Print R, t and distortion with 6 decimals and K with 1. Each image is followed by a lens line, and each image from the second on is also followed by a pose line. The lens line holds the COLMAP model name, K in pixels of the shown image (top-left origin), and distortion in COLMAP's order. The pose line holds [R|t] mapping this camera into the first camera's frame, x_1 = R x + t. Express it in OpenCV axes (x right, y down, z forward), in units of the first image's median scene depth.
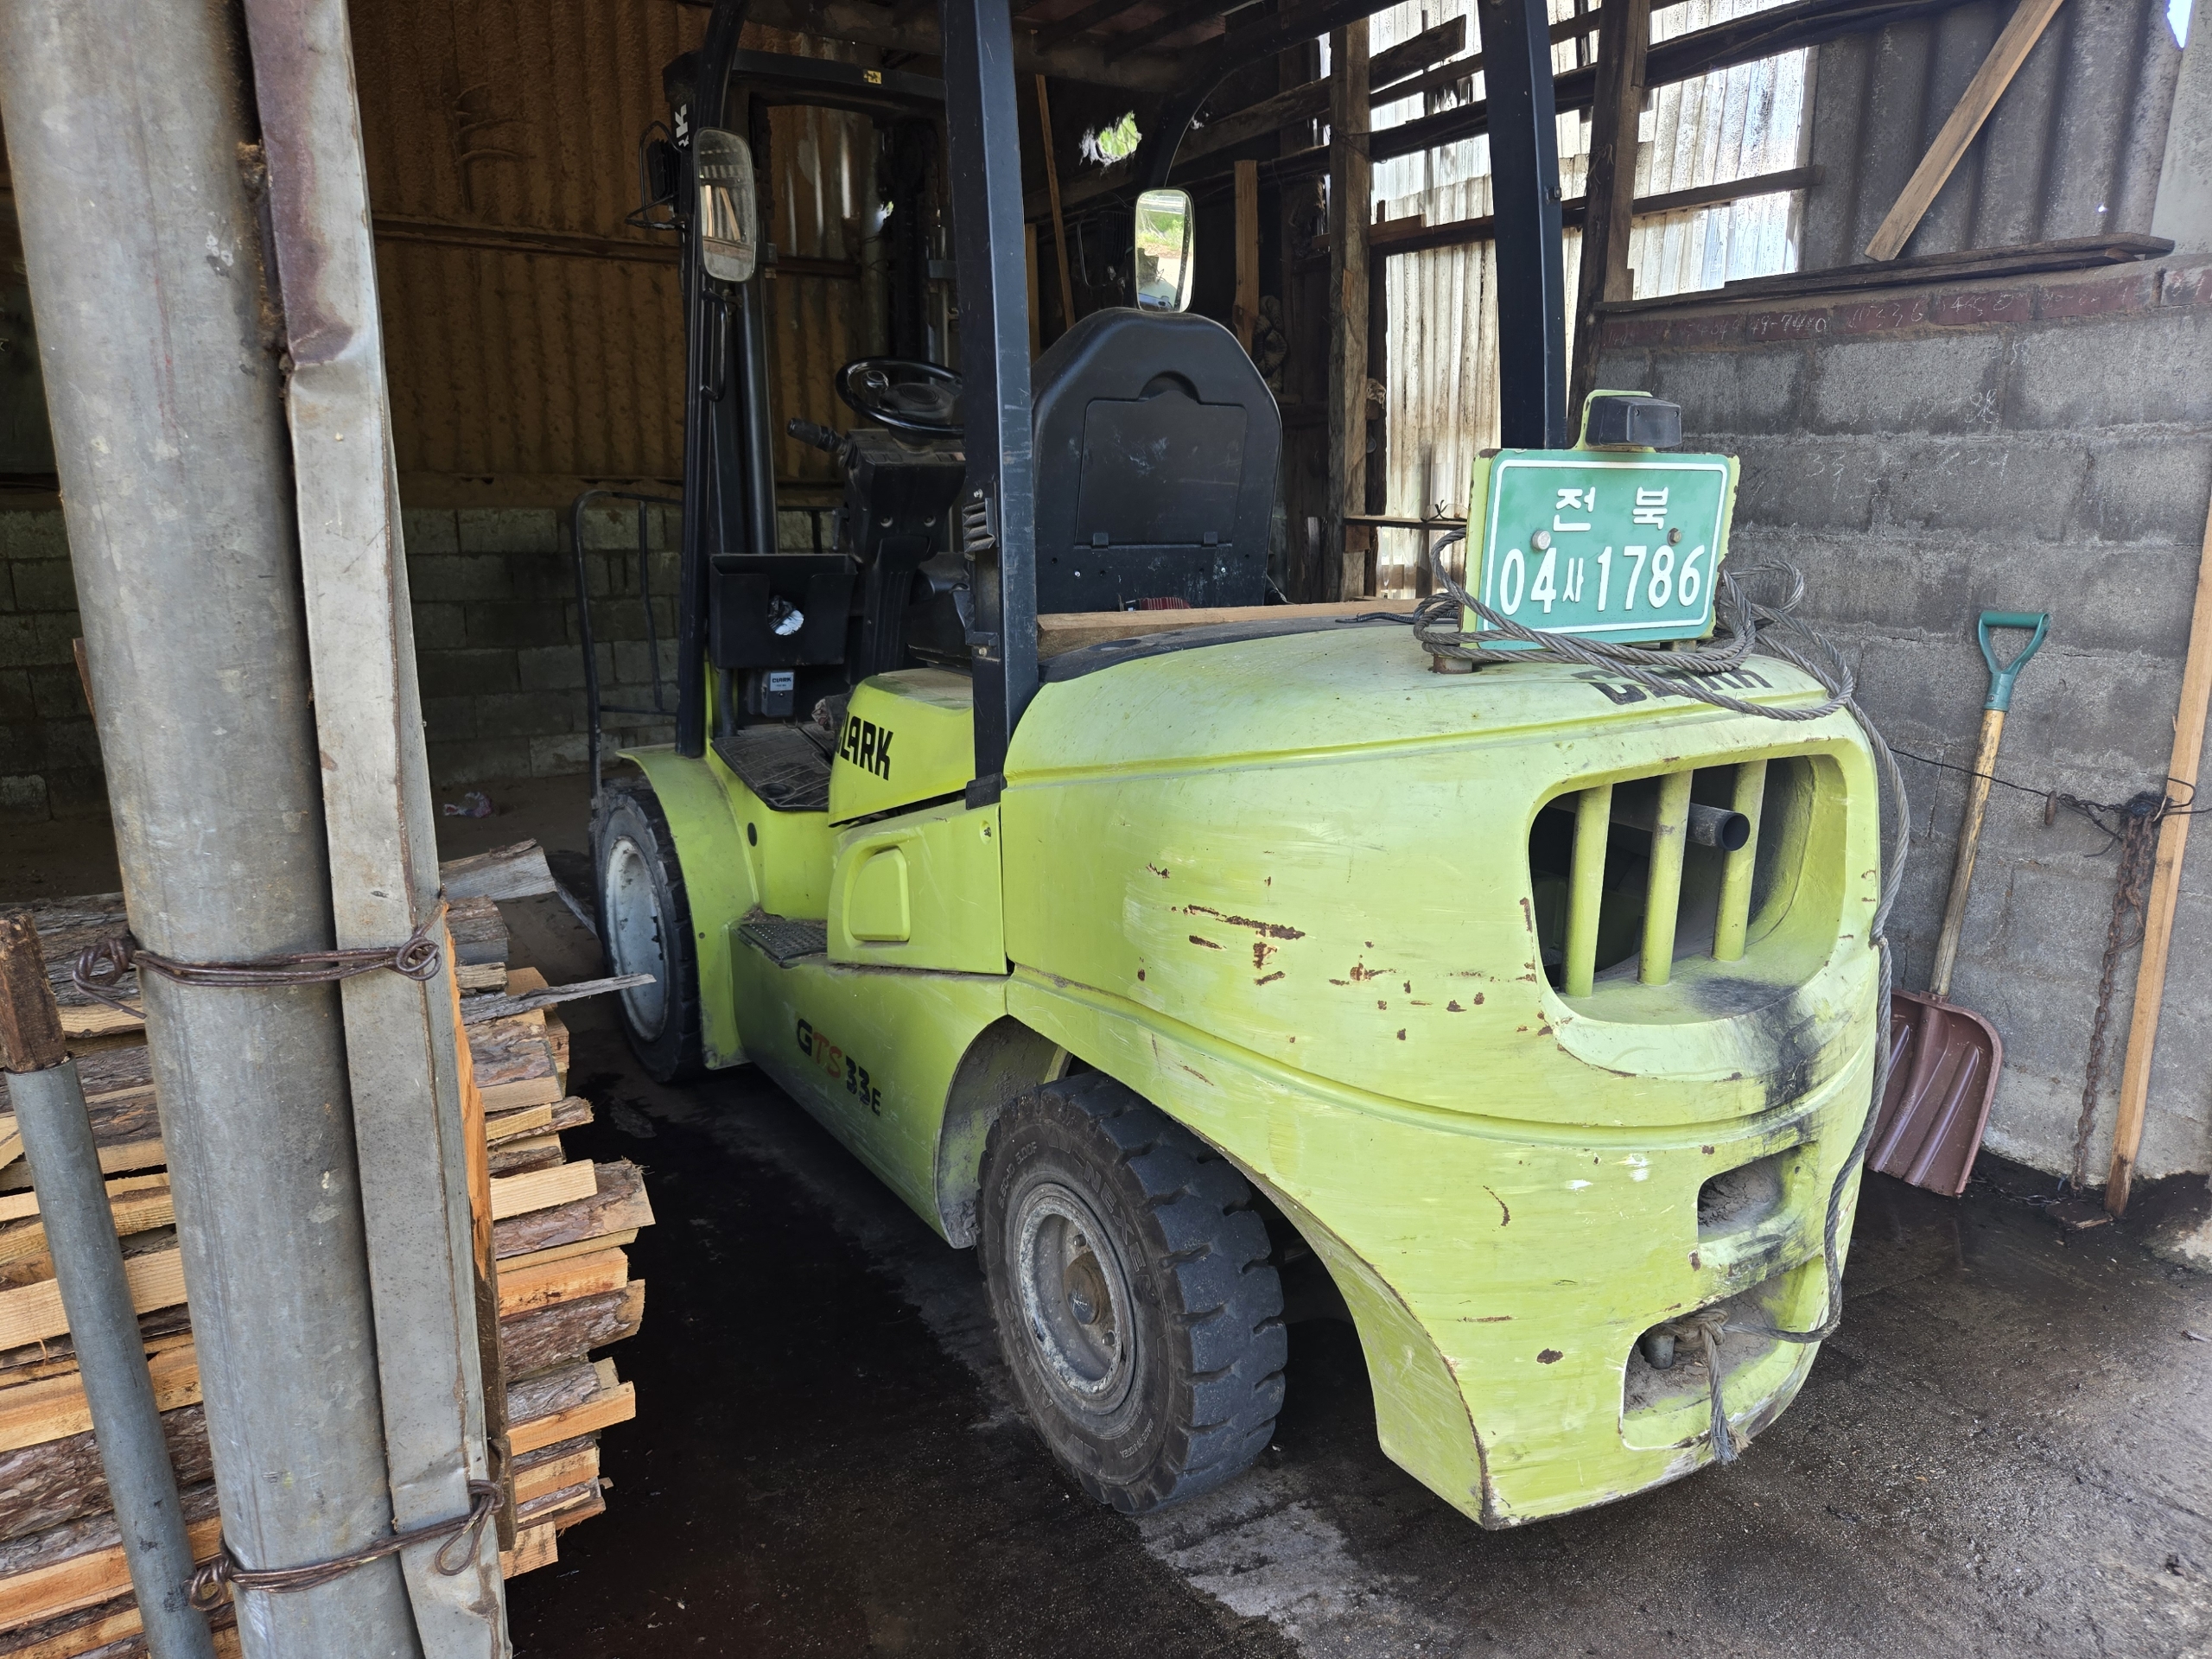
lens RADIAL K [[1559.1, 0, 1106.0], [0, 1559.1, 829.5], [0, 0, 1]] dist [0.063306, -0.000489]
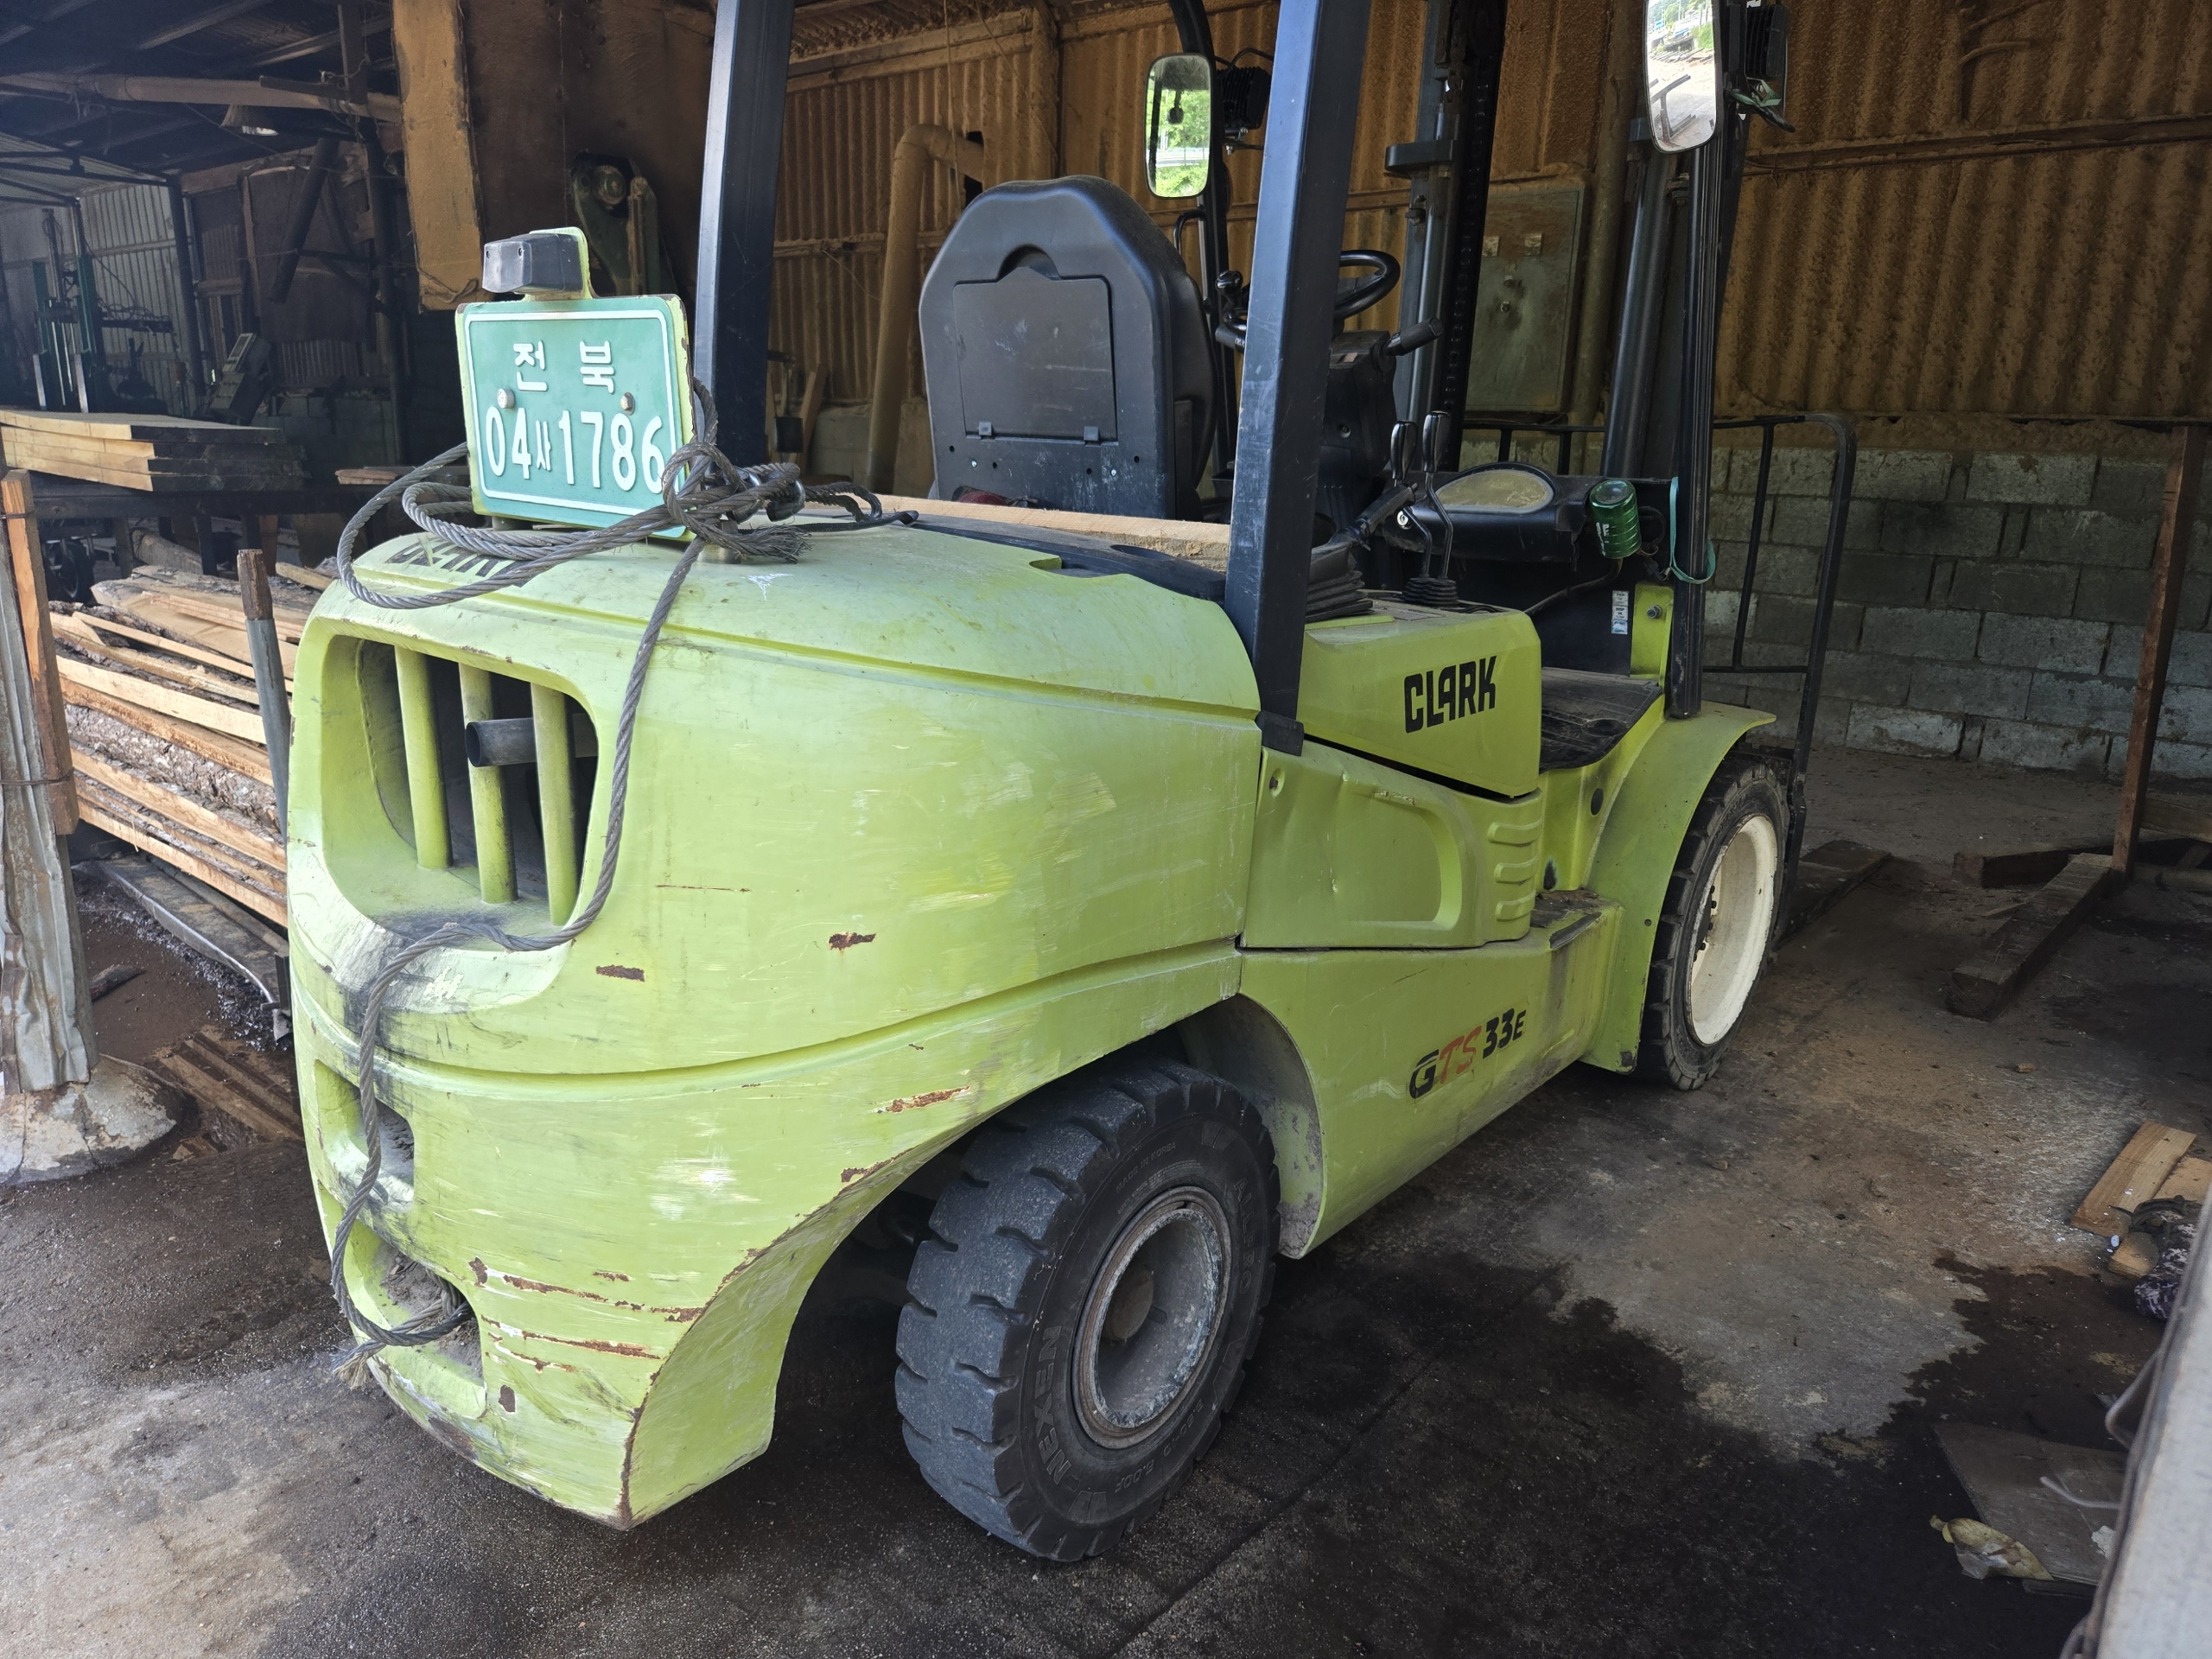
lens RADIAL K [[1596.7, 0, 1106.0], [0, 1596.7, 829.5], [0, 0, 1]] dist [0.017133, -0.002302]
pose [[0.292510, 0.244800, -0.924398, 1.248554], [-0.231786, 0.956001, 0.179824, -0.180707], [0.927747, 0.161662, 0.336381, 0.982910]]
